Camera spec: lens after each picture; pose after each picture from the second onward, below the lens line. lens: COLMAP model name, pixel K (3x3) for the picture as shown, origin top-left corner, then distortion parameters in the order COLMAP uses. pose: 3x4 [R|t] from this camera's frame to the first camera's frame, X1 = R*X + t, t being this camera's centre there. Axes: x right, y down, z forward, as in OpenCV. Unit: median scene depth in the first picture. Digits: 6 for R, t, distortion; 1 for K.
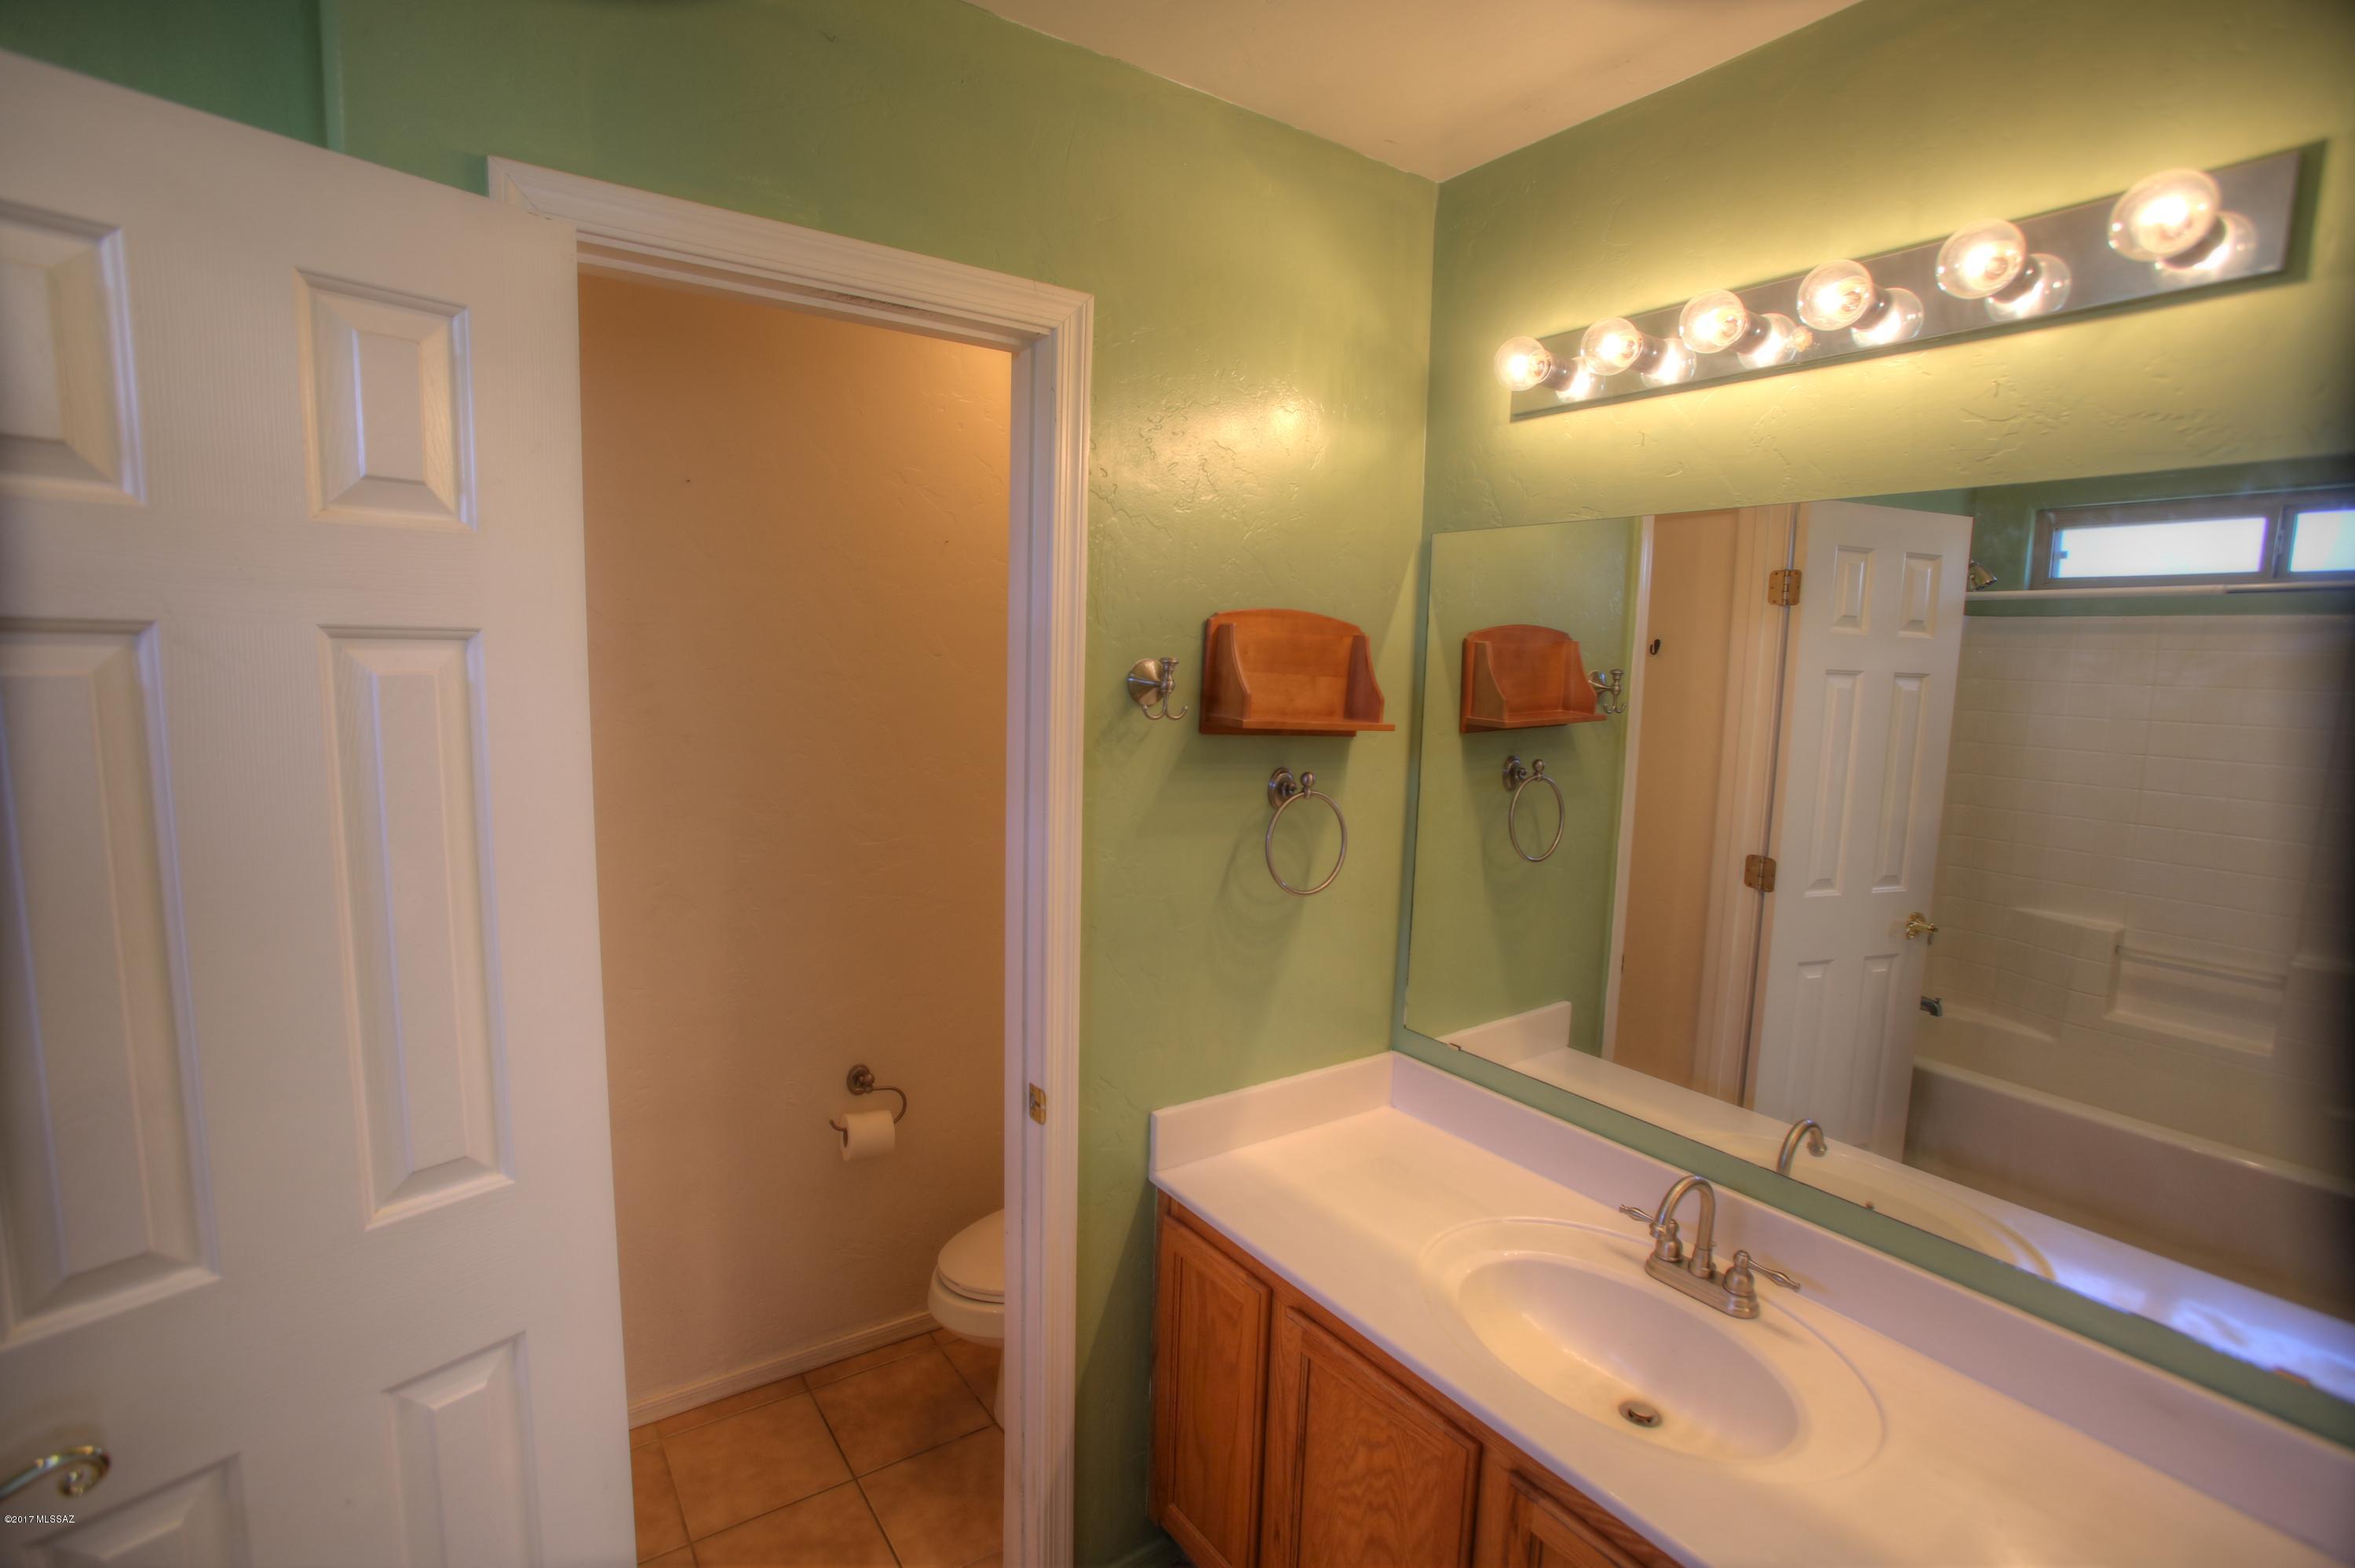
lens RADIAL K [[1100.1, 0, 1177.5], [0, 1100.1, 784.0], [0, 0, 1]] dist [-0.088050, 0.046092]
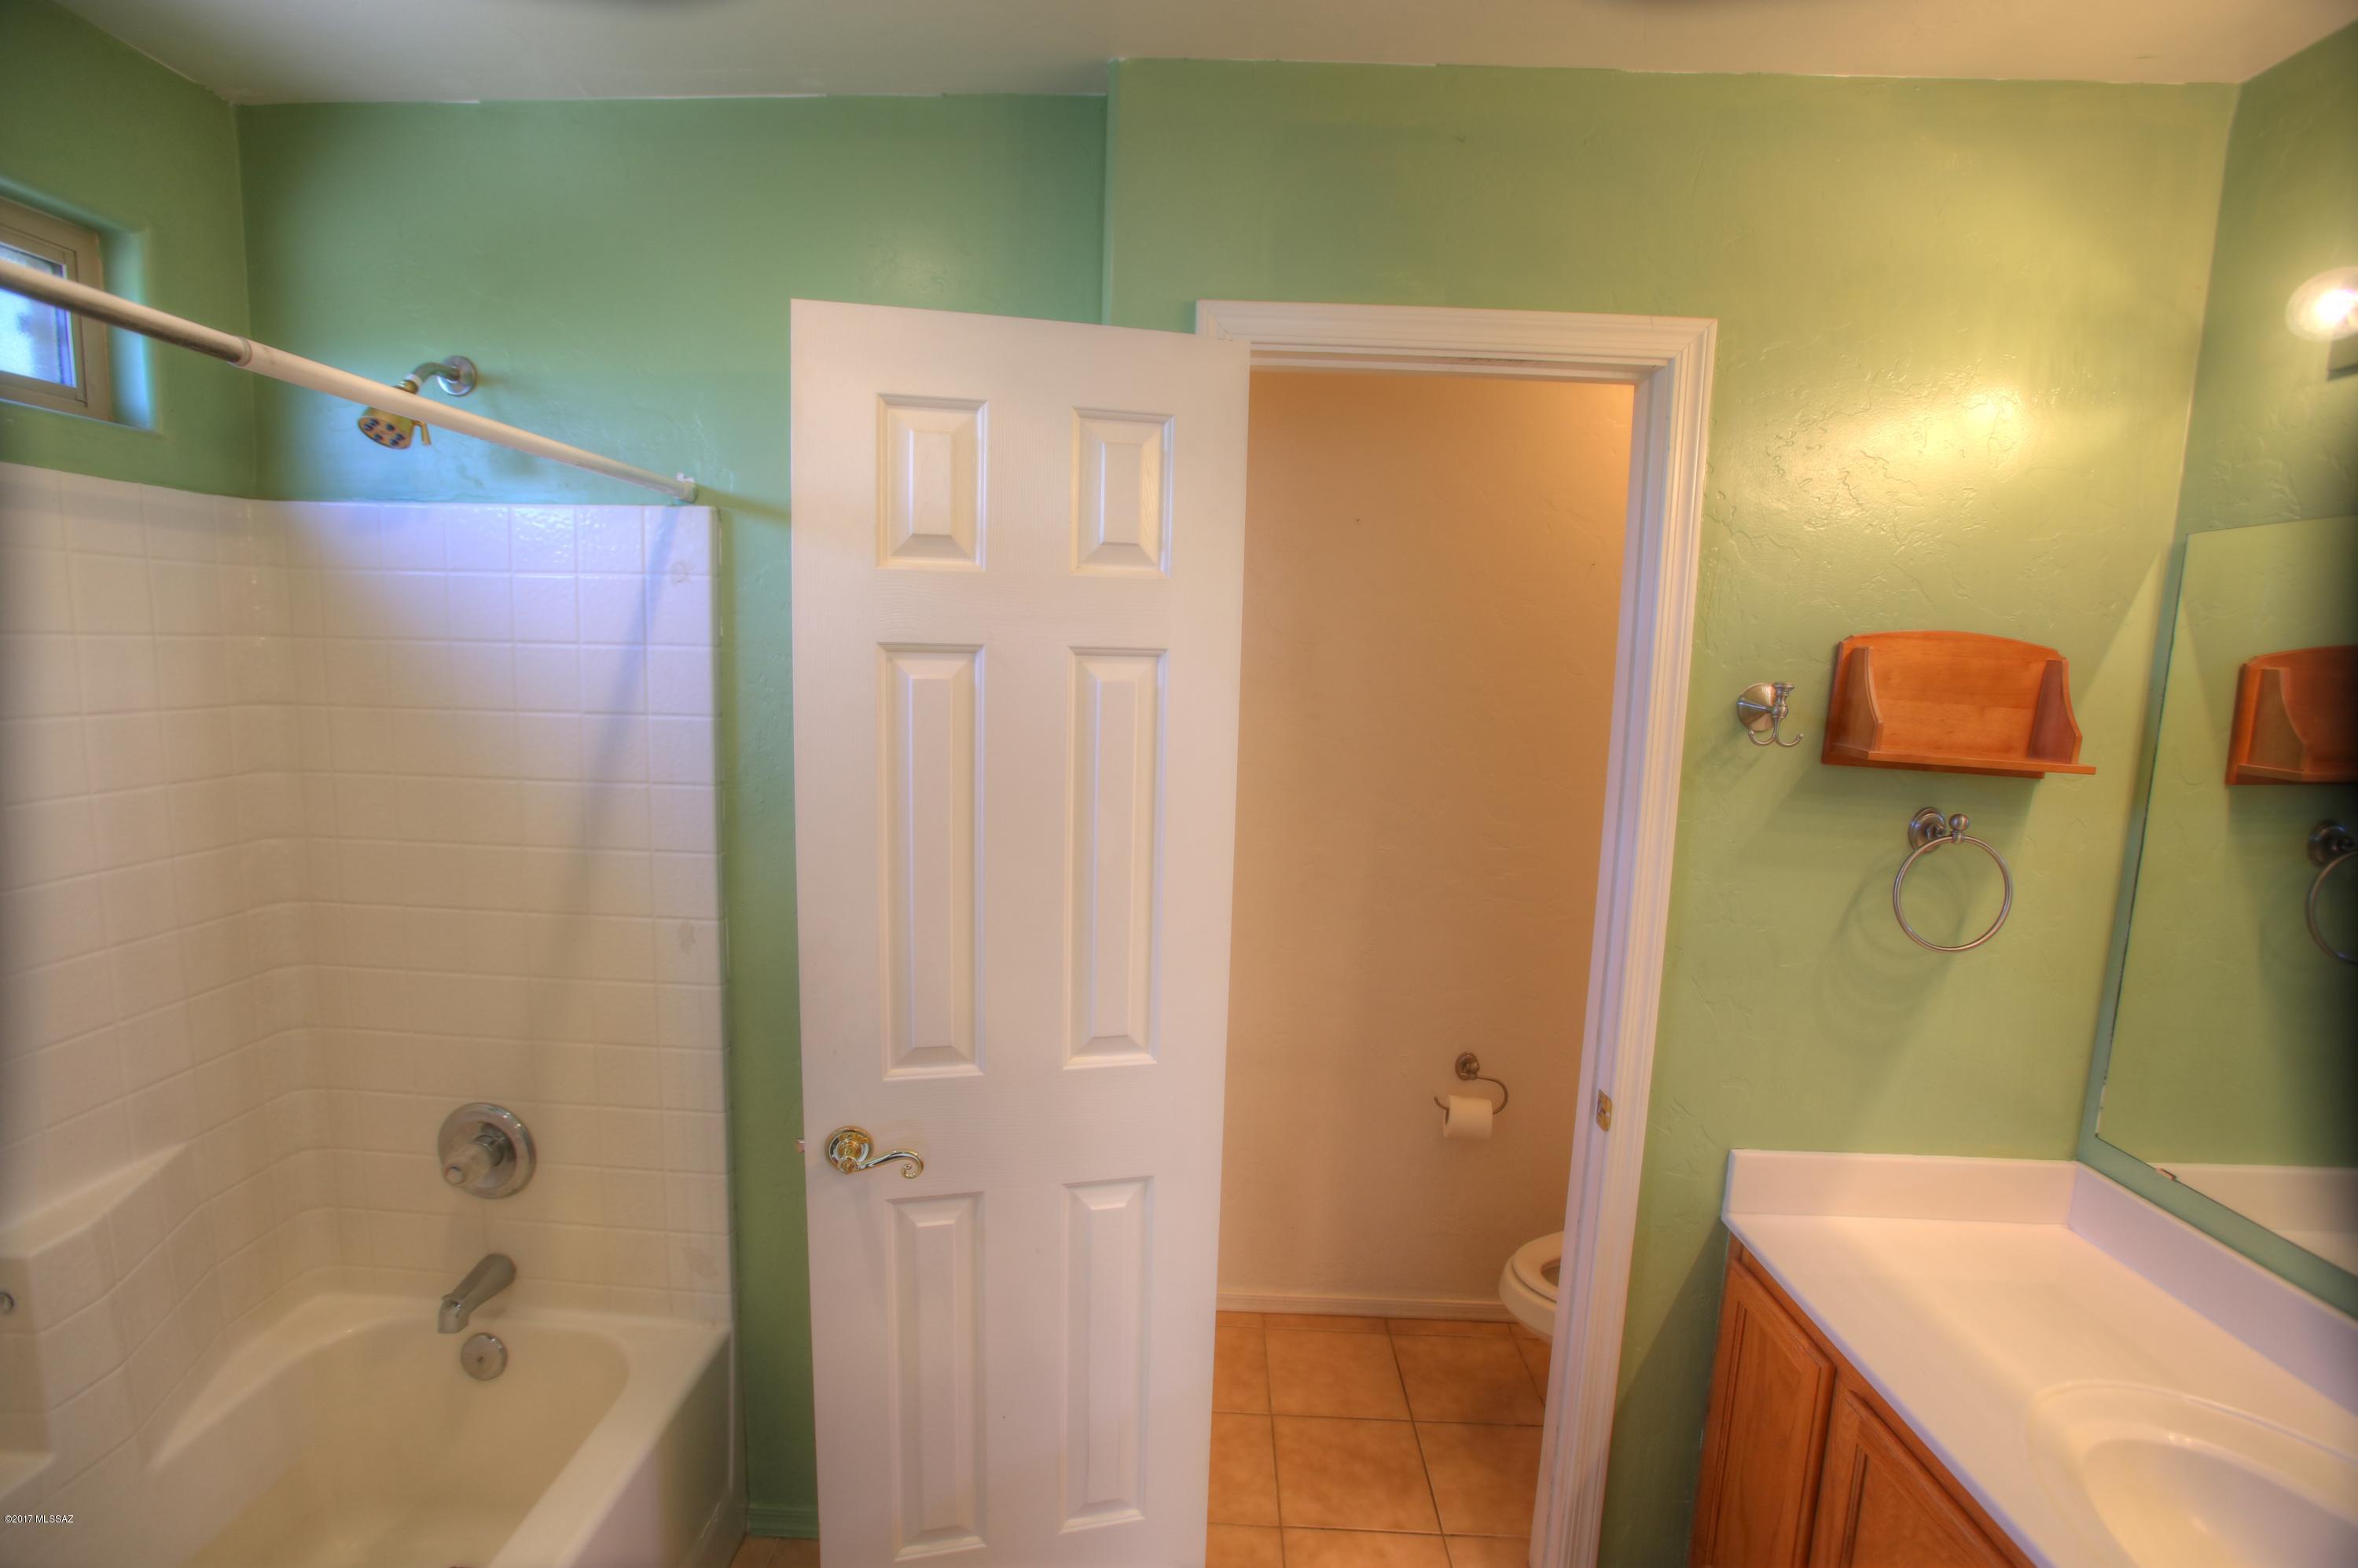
lens RADIAL K [[1081.8, 0, 1161.3], [0, 1081.8, 786.2], [0, 0, 1]] dist [-0.075947, 0.035752]
pose [[0.800940, 0.070707, -0.594555, 0.108602], [-0.079206, 0.996788, 0.011842, 0.008094], [0.593483, 0.037608, 0.803968, -0.066104]]
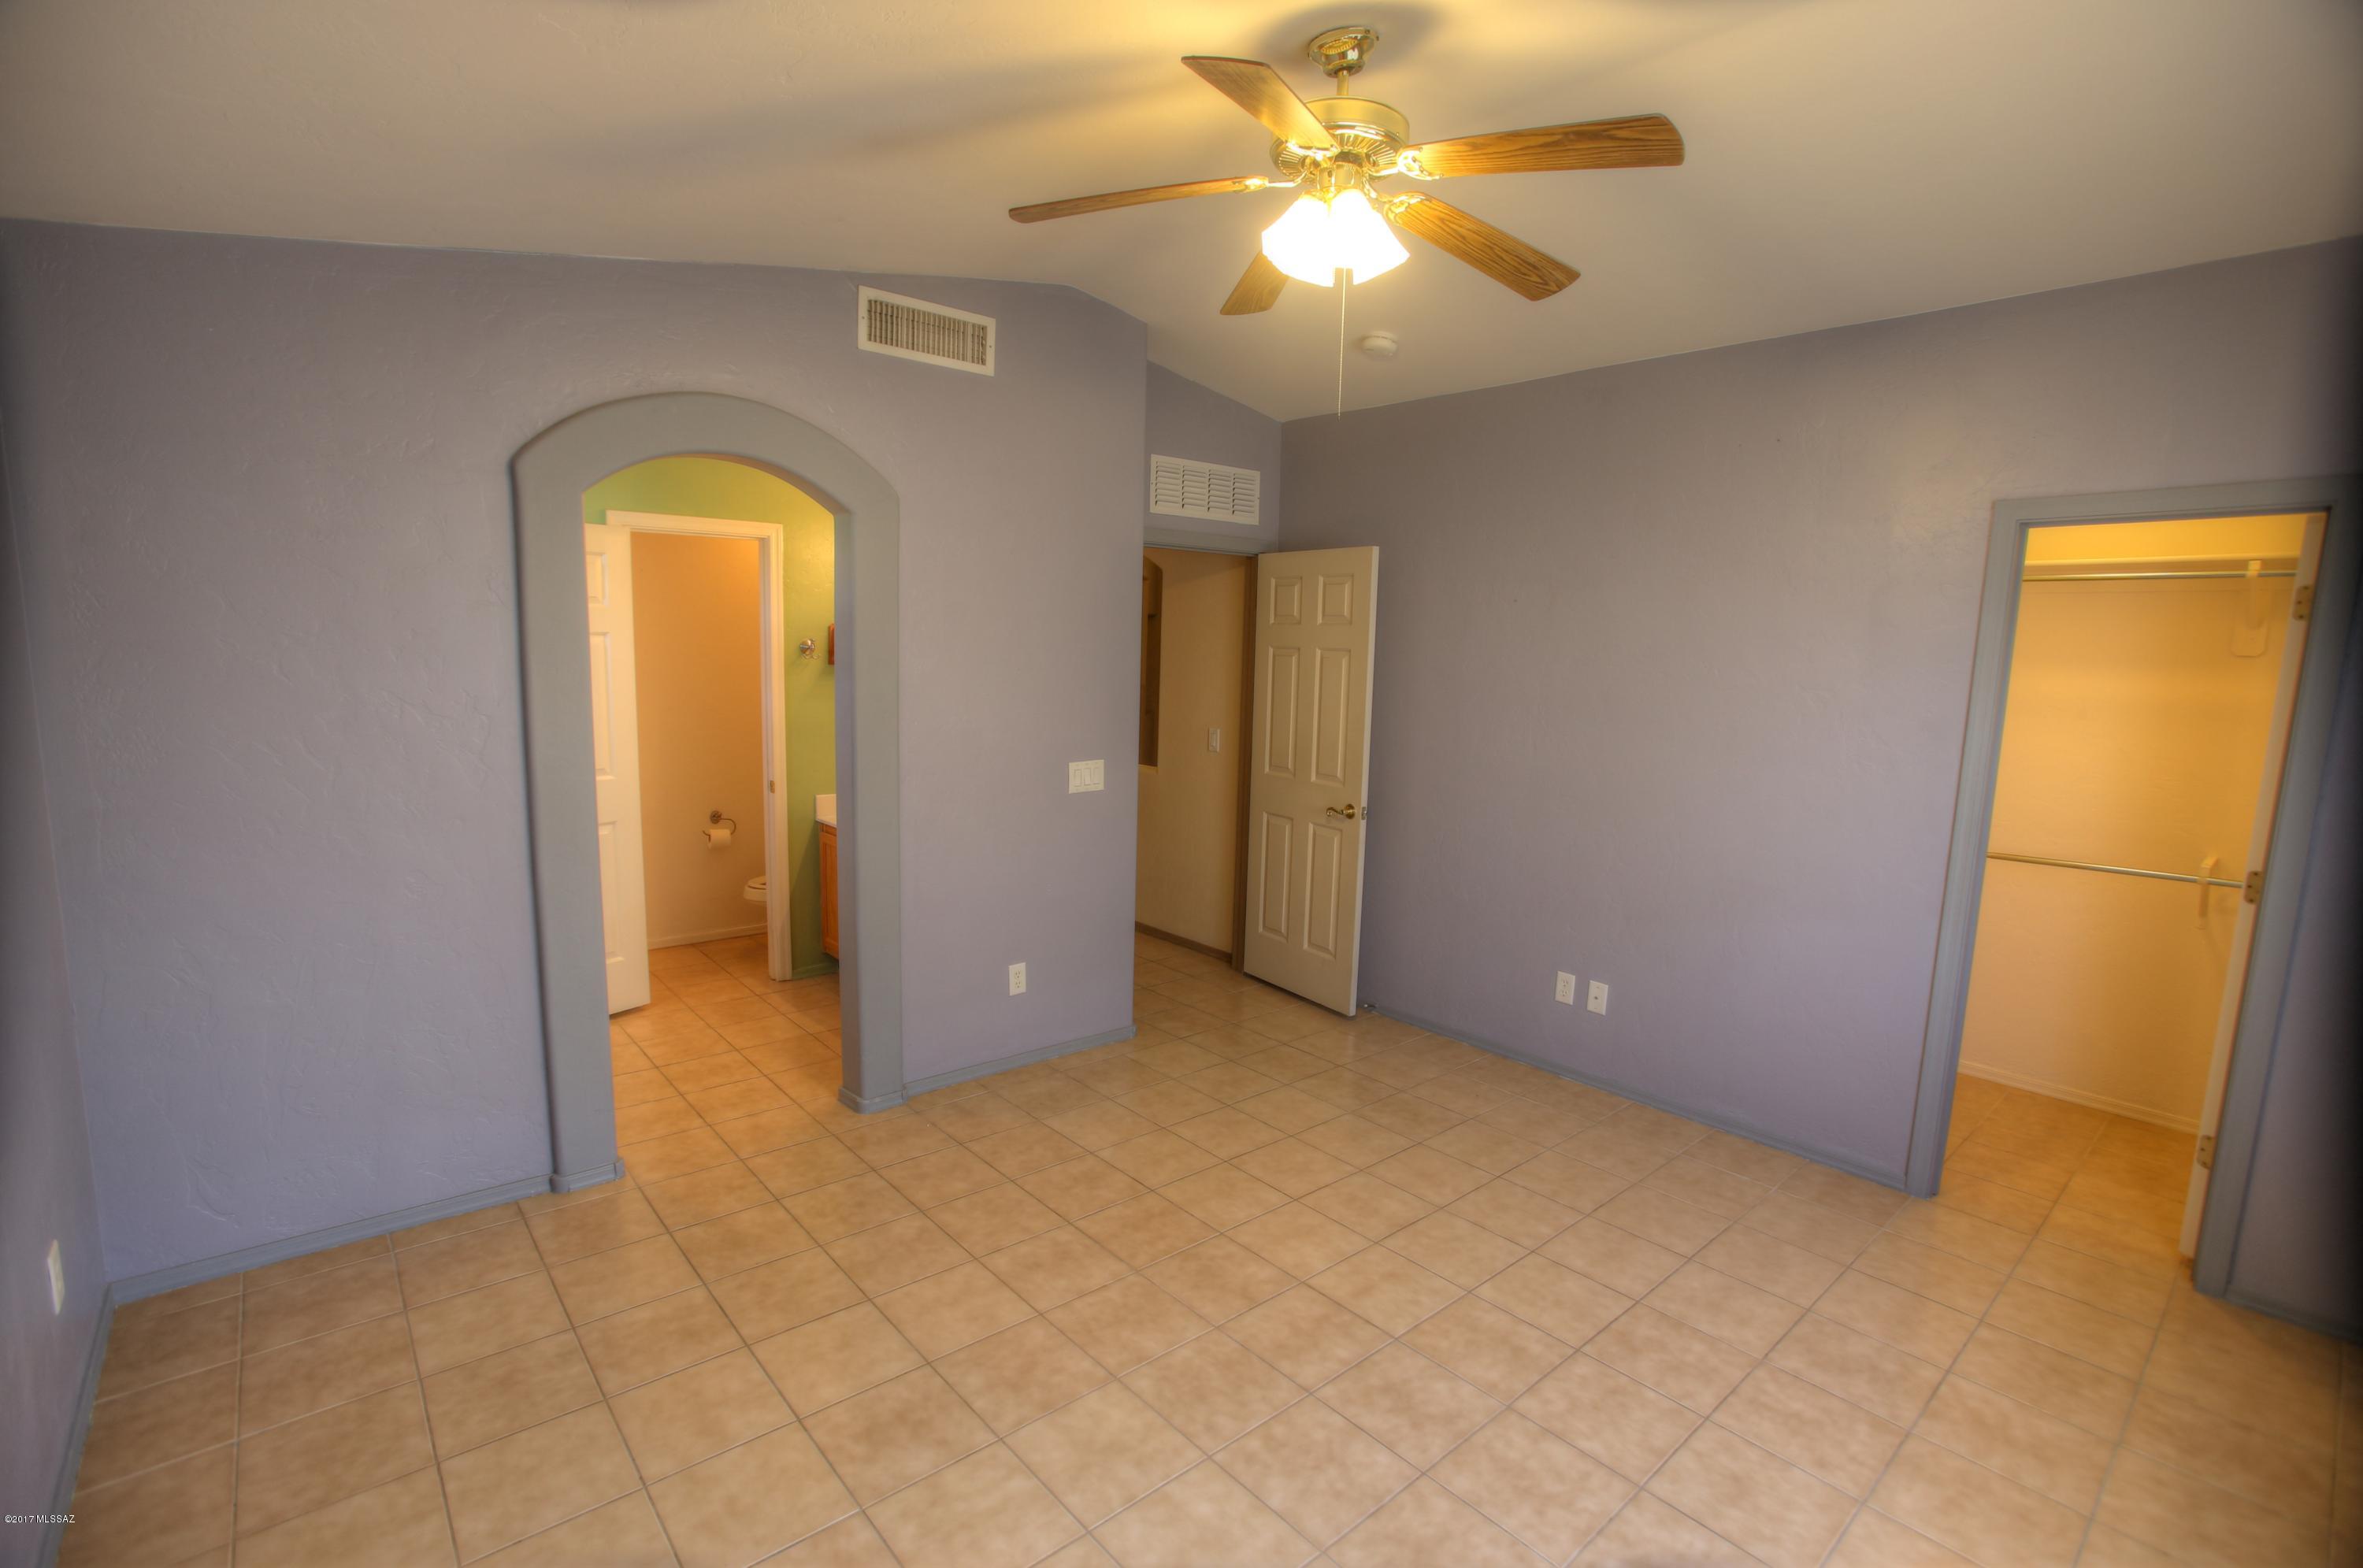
lens RADIAL K [[1084.0, 0, 1163.7], [0, 1084.0, 786.2], [0, 0, 1]] dist [-0.075947, 0.035752]
pose [[0.995019, -0.018941, 0.097870, 0.646365], [0.017464, 0.999721, 0.015927, 0.258265], [-0.098144, -0.014139, 0.995072, -2.029800]]
